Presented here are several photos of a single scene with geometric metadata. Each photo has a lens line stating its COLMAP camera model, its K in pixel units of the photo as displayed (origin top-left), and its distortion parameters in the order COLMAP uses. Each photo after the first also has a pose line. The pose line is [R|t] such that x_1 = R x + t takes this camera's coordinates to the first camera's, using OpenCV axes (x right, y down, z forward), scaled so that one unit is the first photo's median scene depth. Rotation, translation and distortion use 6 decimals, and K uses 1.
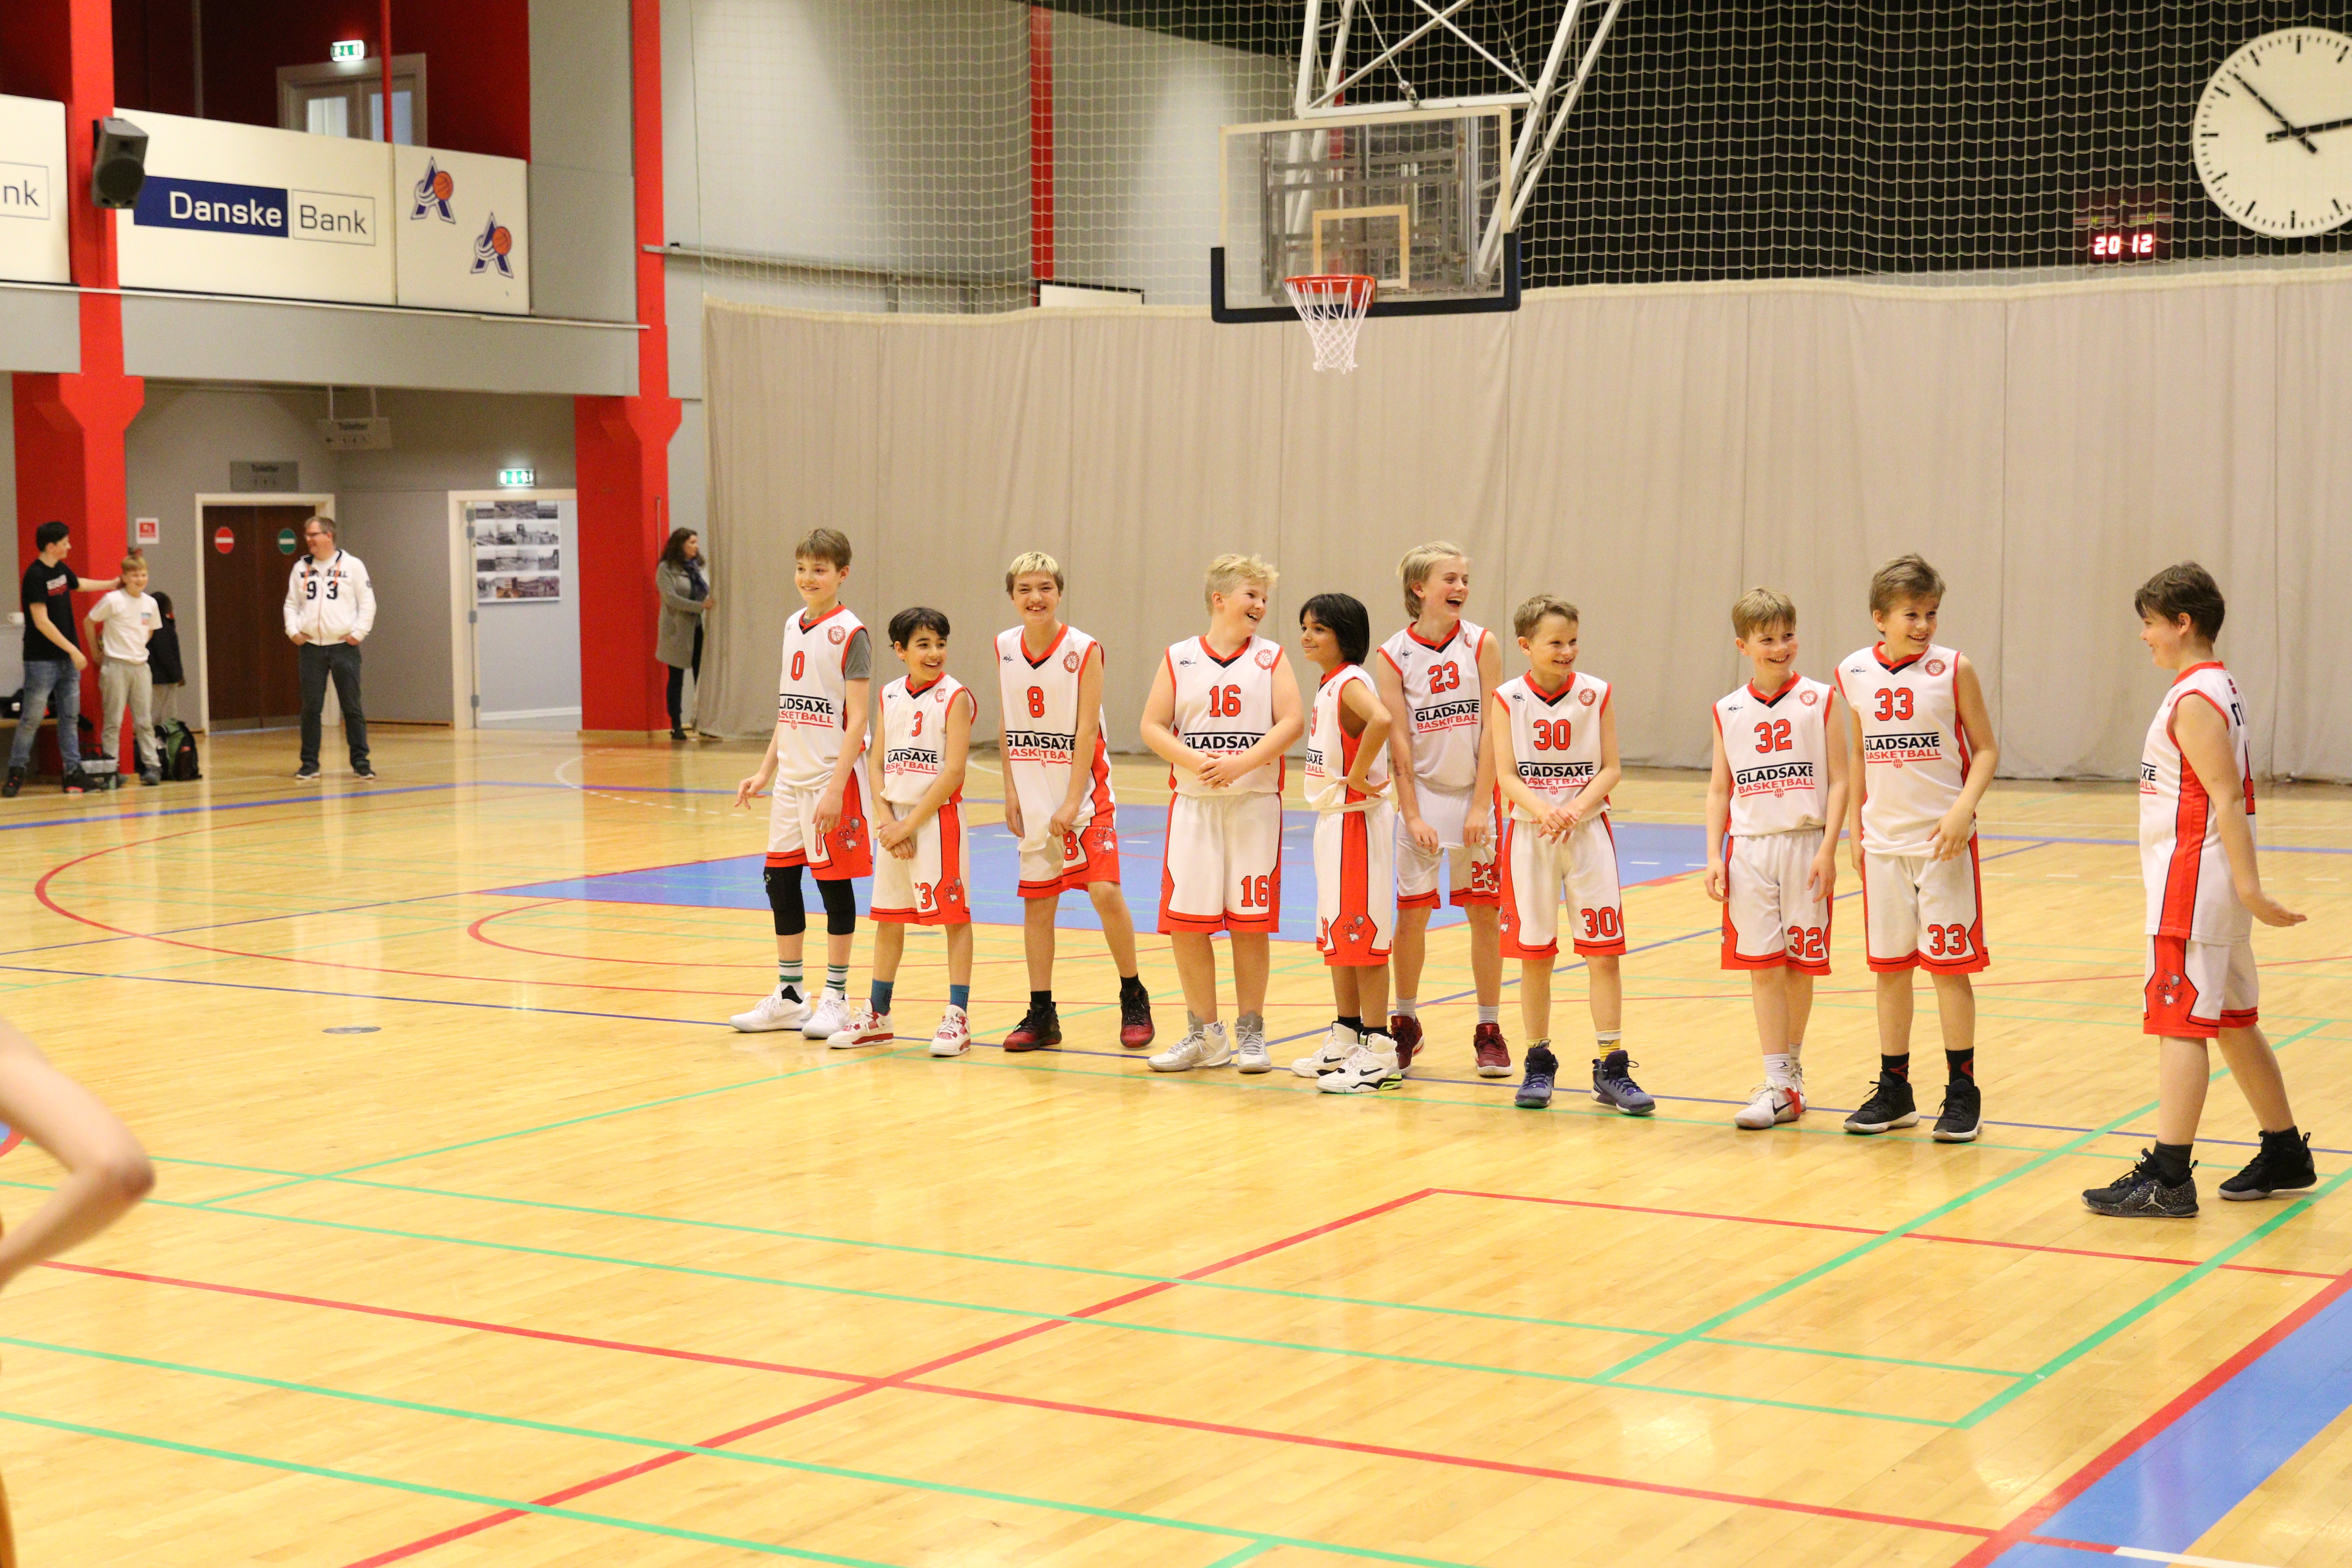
lens RADIAL K [[3639.7, 0, 1176.0], [0, 3639.7, 784.0], [0, 0, 1]] dist [-0.030302, 0.120942]
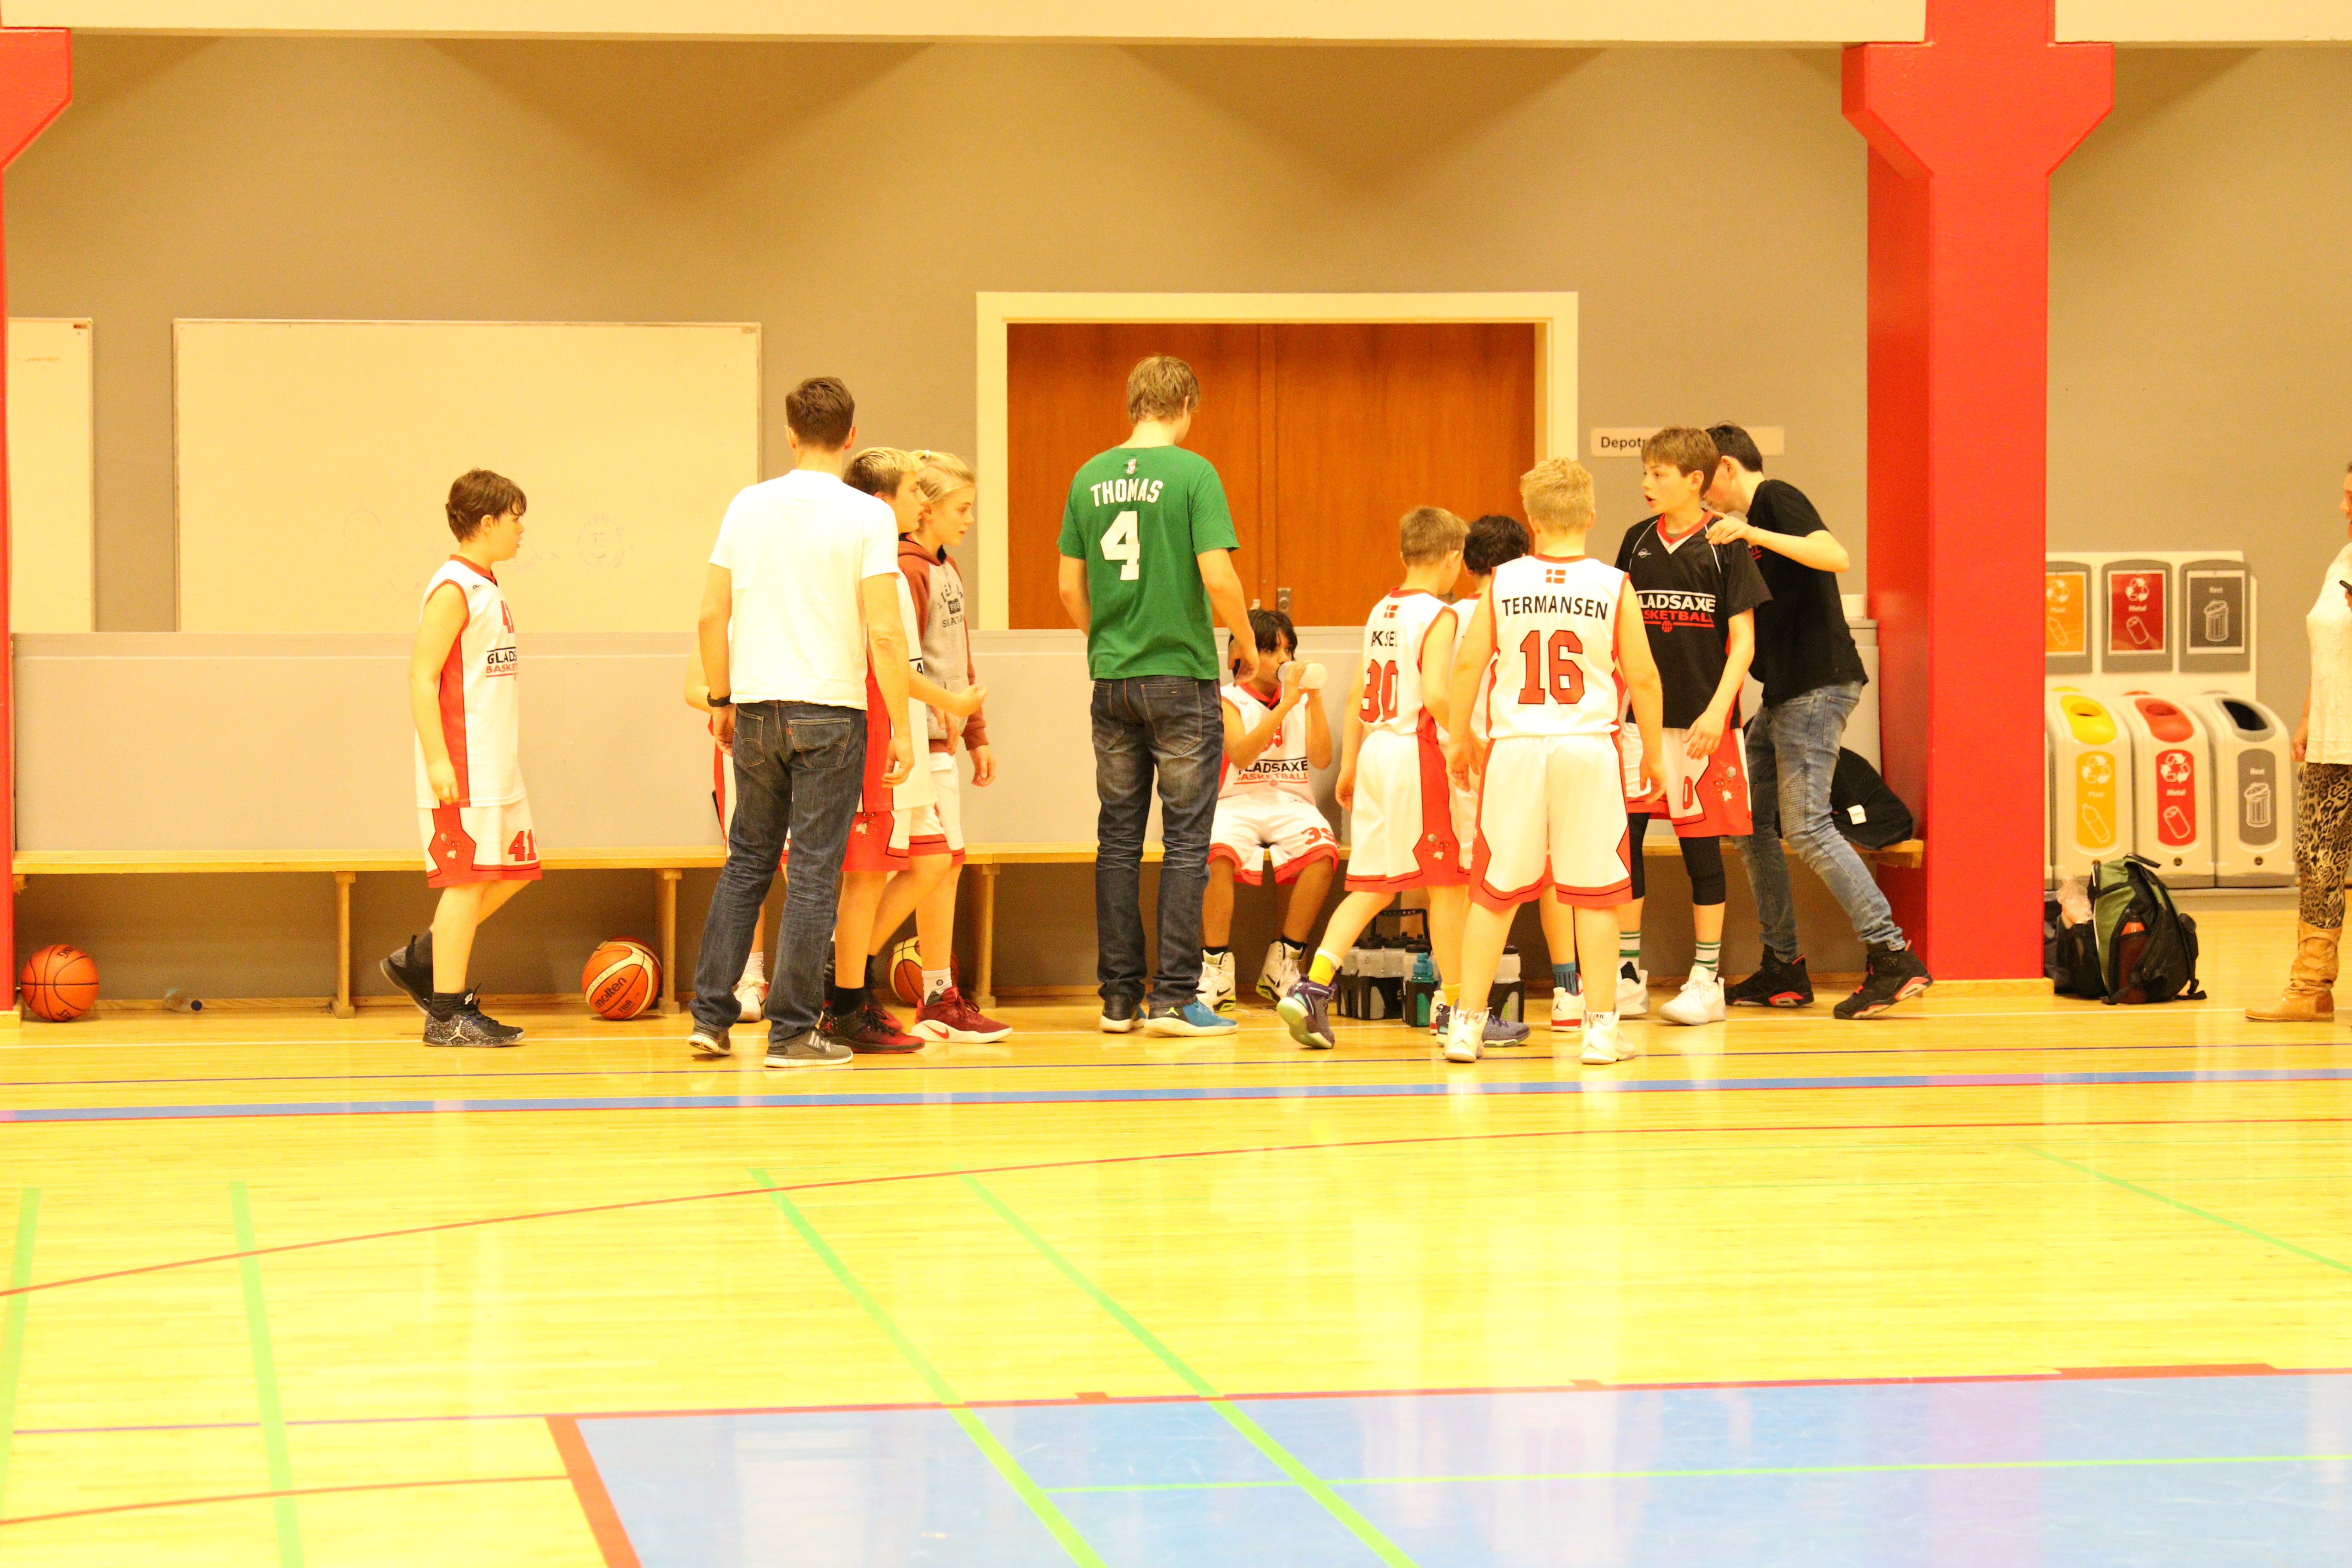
lens RADIAL K [[6872.1, 0, 1176.0], [0, 6872.1, 784.0], [0, 0, 1]] dist [0.261964, -1.056652]
pose [[0.643312, 0.045215, -0.764268, 0.264462], [-0.054286, 0.998436, 0.013374, -0.030925], [0.763678, 0.032885, 0.644760, 0.402054]]
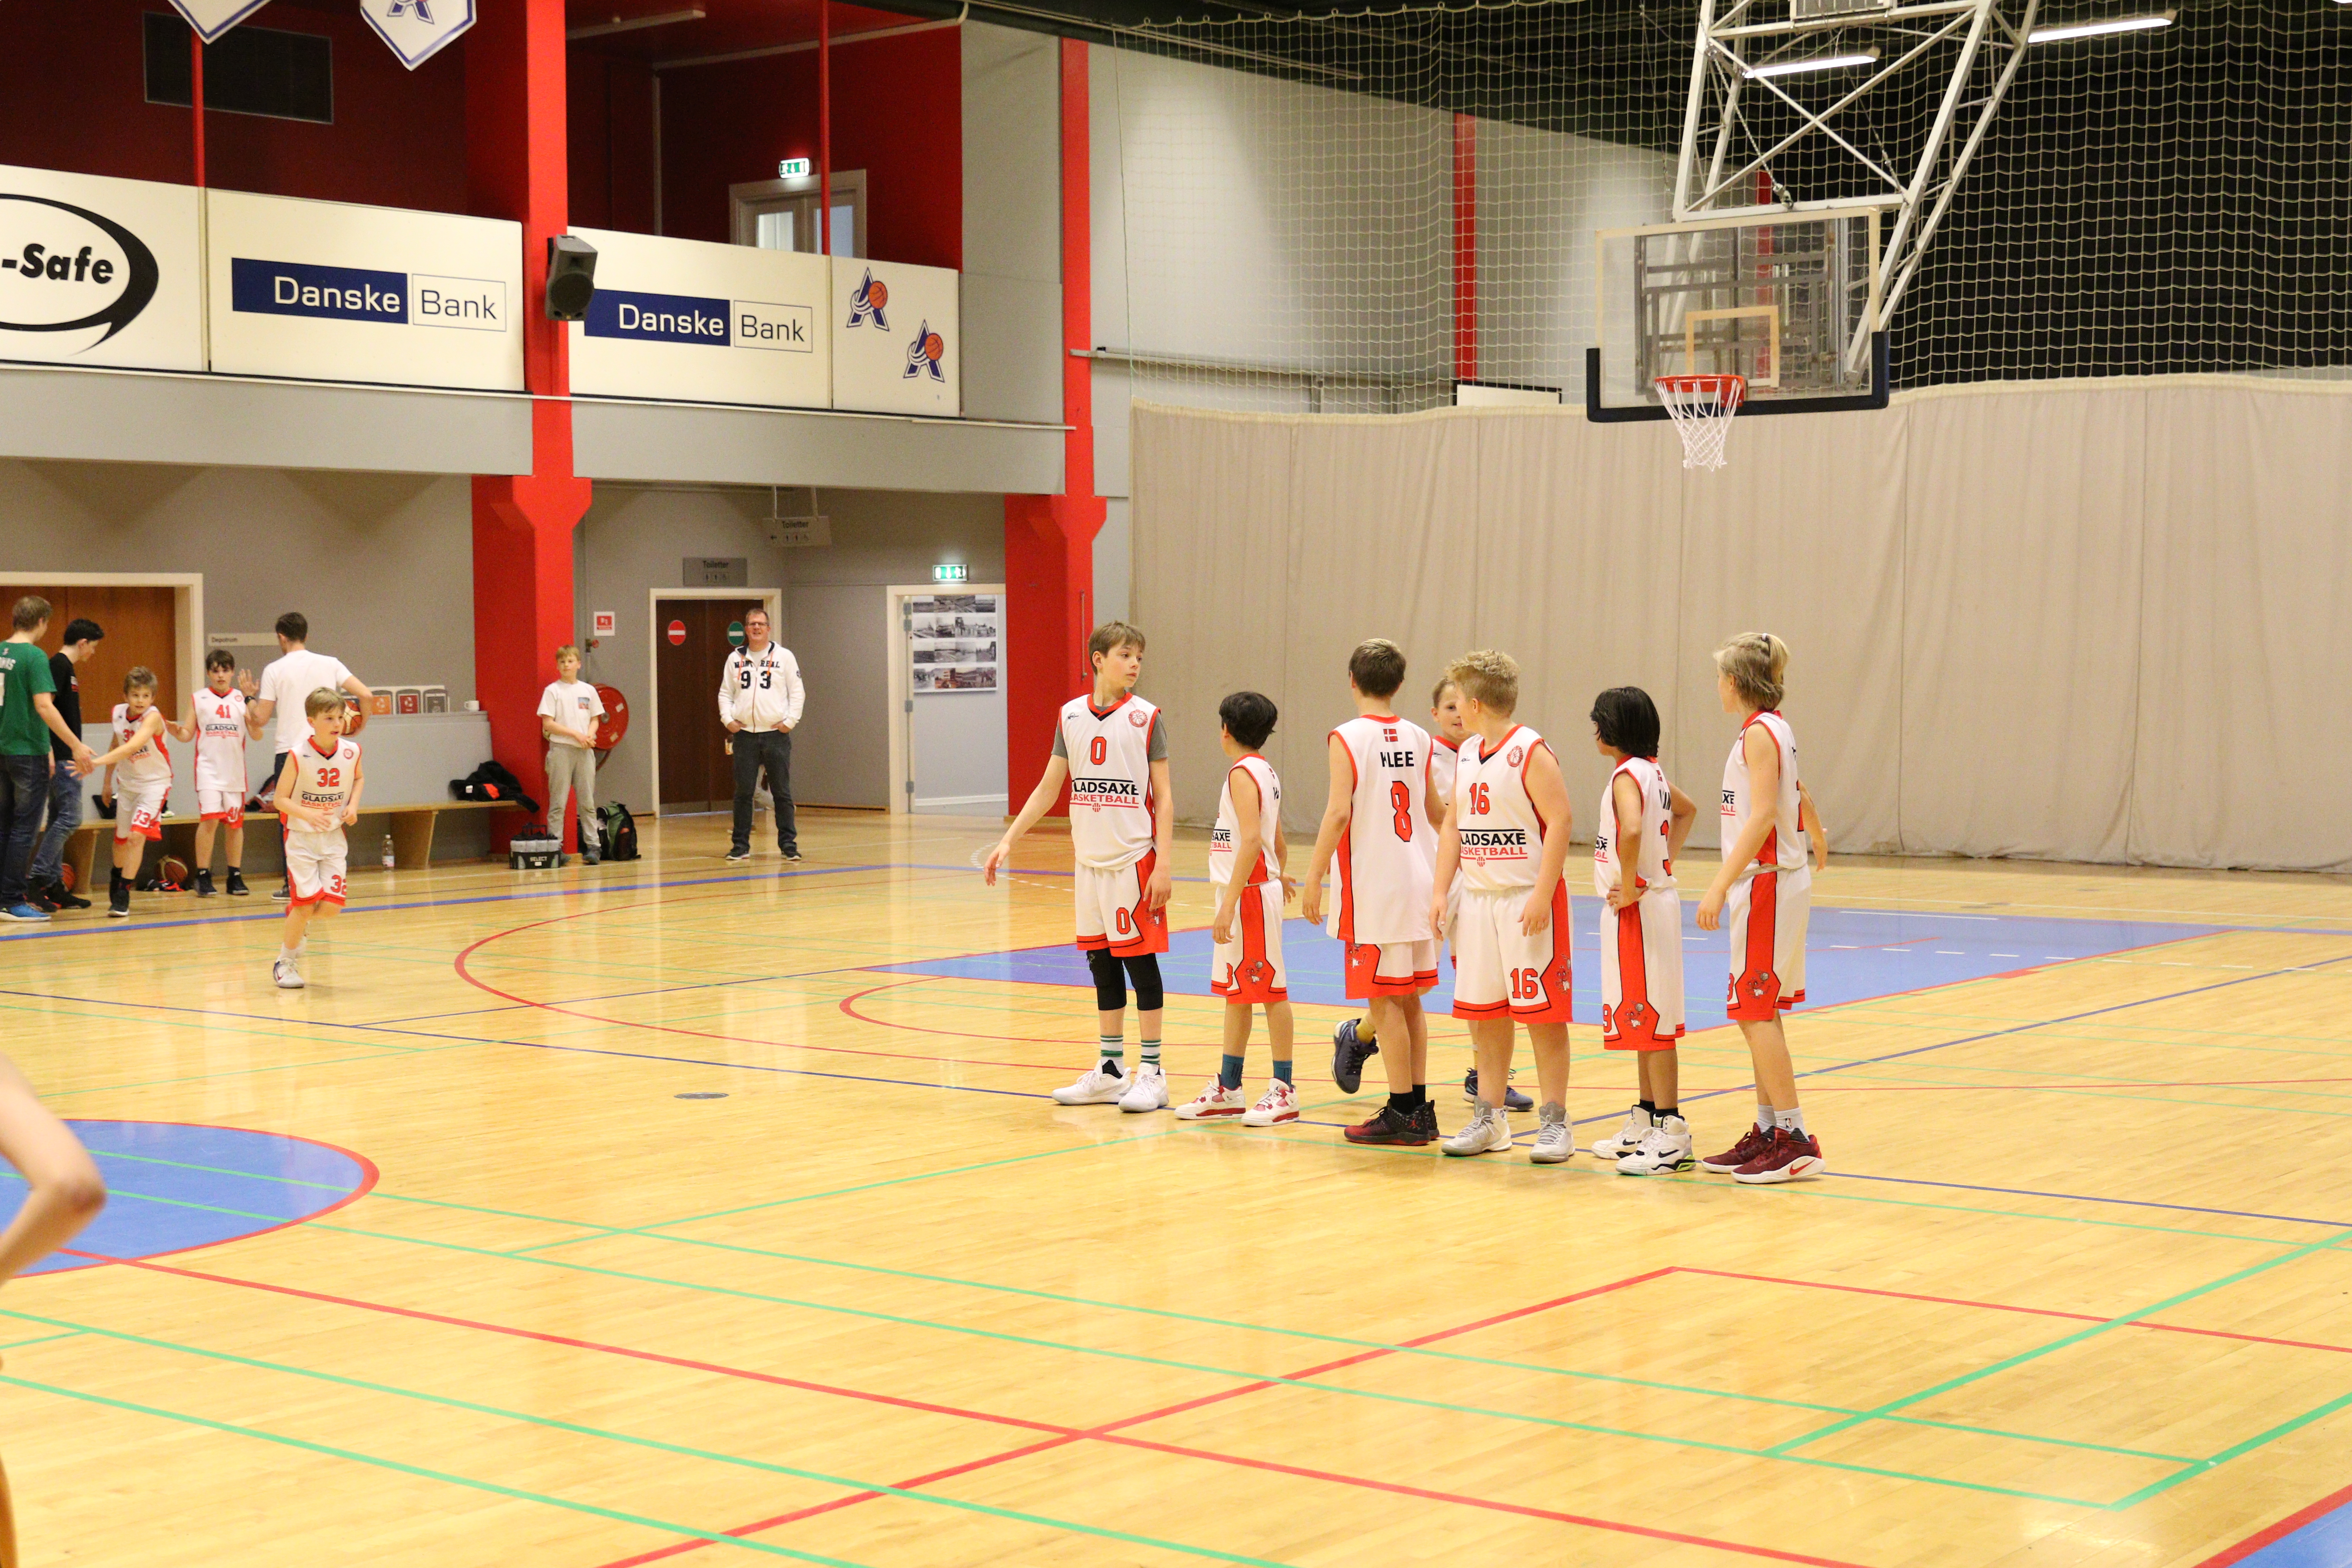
lens RADIAL K [[3581.0, 0, 1176.0], [0, 3581.0, 784.0], [0, 0, 1]] dist [-0.044168, 0.197353]
pose [[0.991100, 0.006715, -0.132951, 0.023902], [-0.010003, 0.999660, -0.024083, 0.000322], [0.132744, 0.025198, 0.990830, -0.007744]]
